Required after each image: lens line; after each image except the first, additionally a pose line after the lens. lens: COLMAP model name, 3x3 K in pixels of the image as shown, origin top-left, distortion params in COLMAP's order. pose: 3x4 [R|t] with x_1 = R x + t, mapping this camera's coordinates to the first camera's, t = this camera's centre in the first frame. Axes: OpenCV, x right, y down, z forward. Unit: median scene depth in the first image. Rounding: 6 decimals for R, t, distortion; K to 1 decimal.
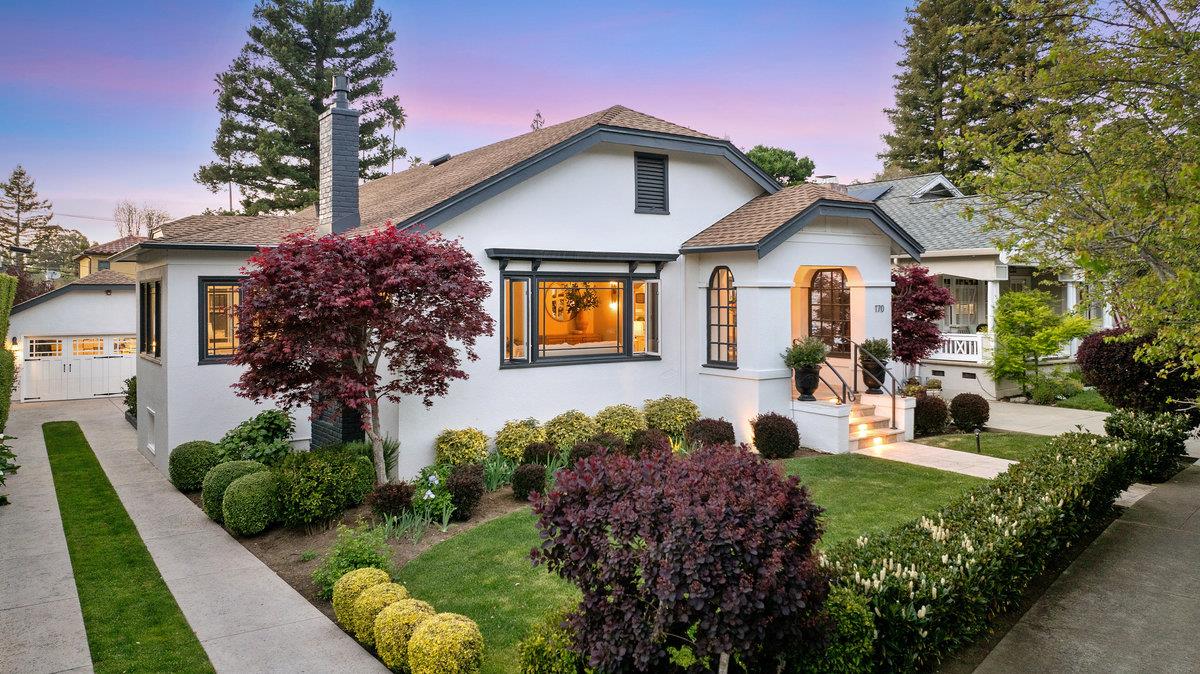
lens RADIAL K [[851.2, 0, 599.1], [0, 851.2, 302.1], [0, 0, 1]] dist [-0.001194, -0.045730]
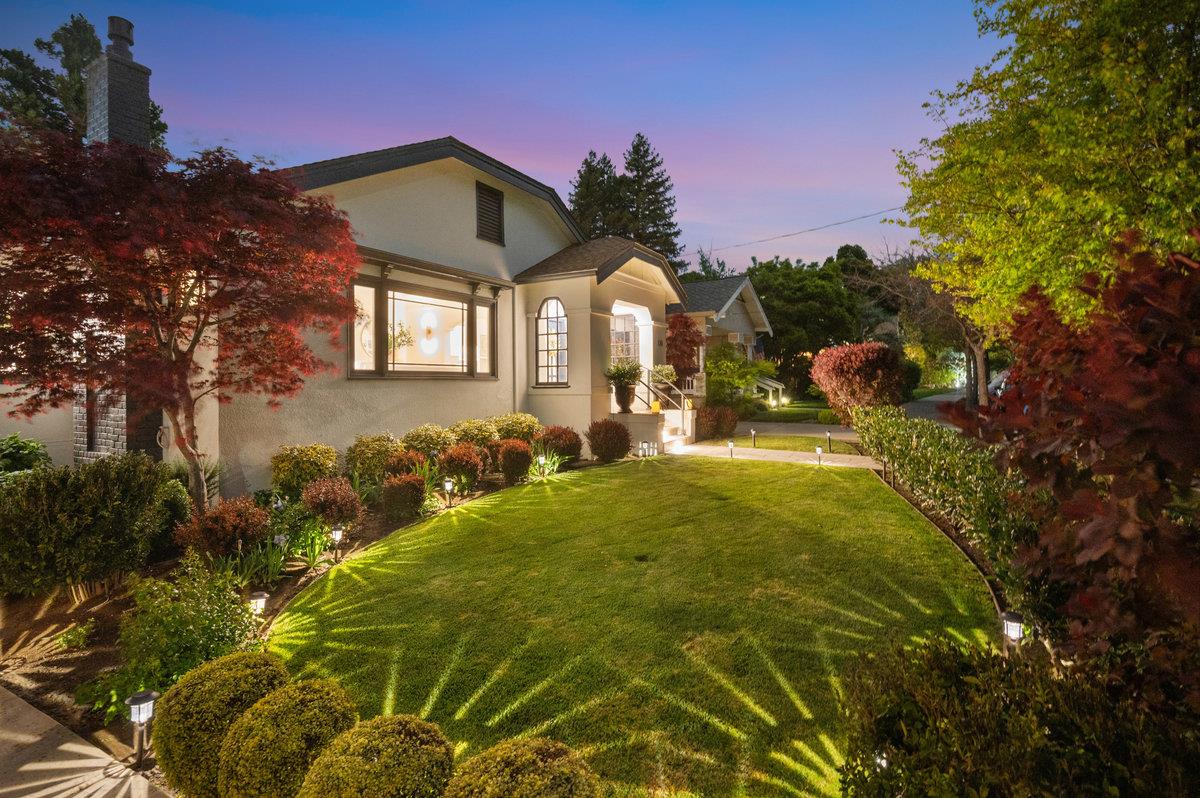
lens RADIAL K [[555.9, 0, 600.6], [0, 555.9, 393.0], [0, 0, 1]] dist [0.001863, 0.000177]
pose [[0.907077, -0.012794, 0.420770, -0.105333], [0.010895, 0.999917, 0.006915, 0.078975], [-0.420823, -0.001688, 0.907141, 0.301074]]
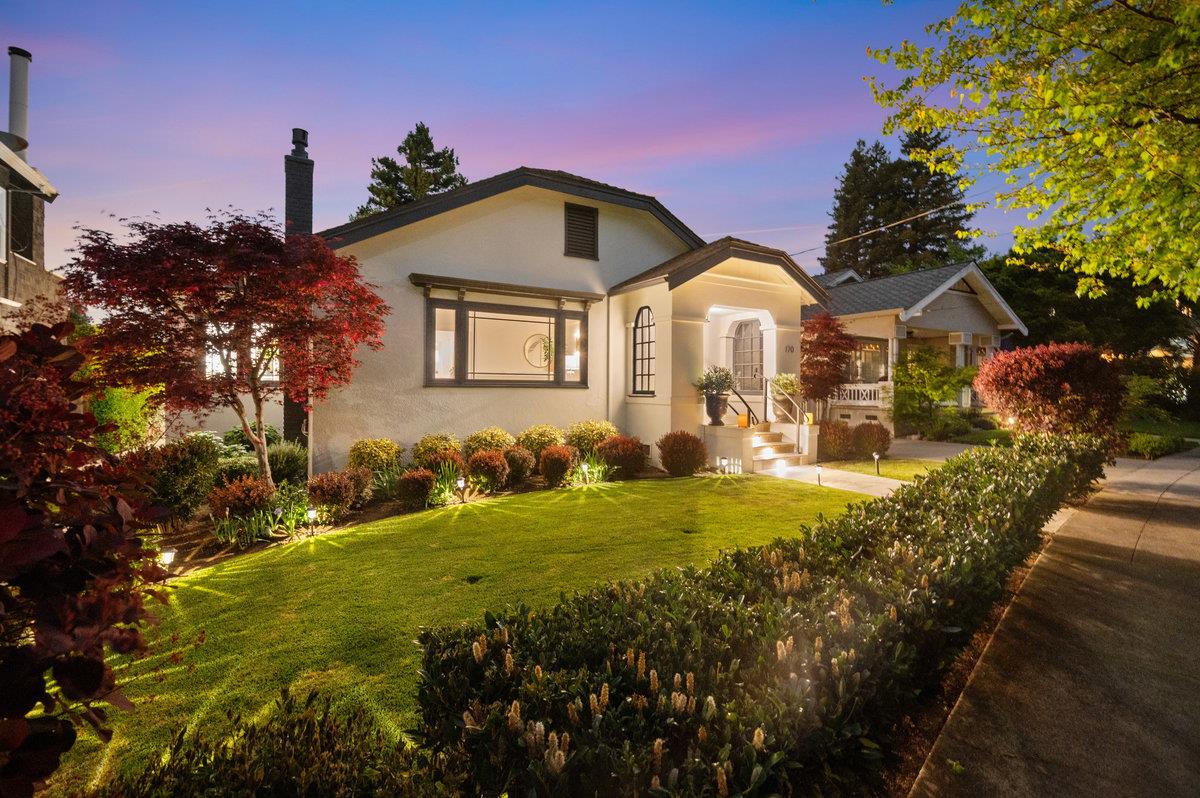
lens RADIAL K [[525.8, 0, 600.0], [0, 525.8, 399.0], [0, 0, 1]] dist [-0.001346, -0.000254]
pose [[0.997379, 0.012039, -0.071352, 0.134407], [-0.011113, 0.999849, 0.013362, 0.071104], [0.071502, -0.012534, 0.997362, 0.293934]]
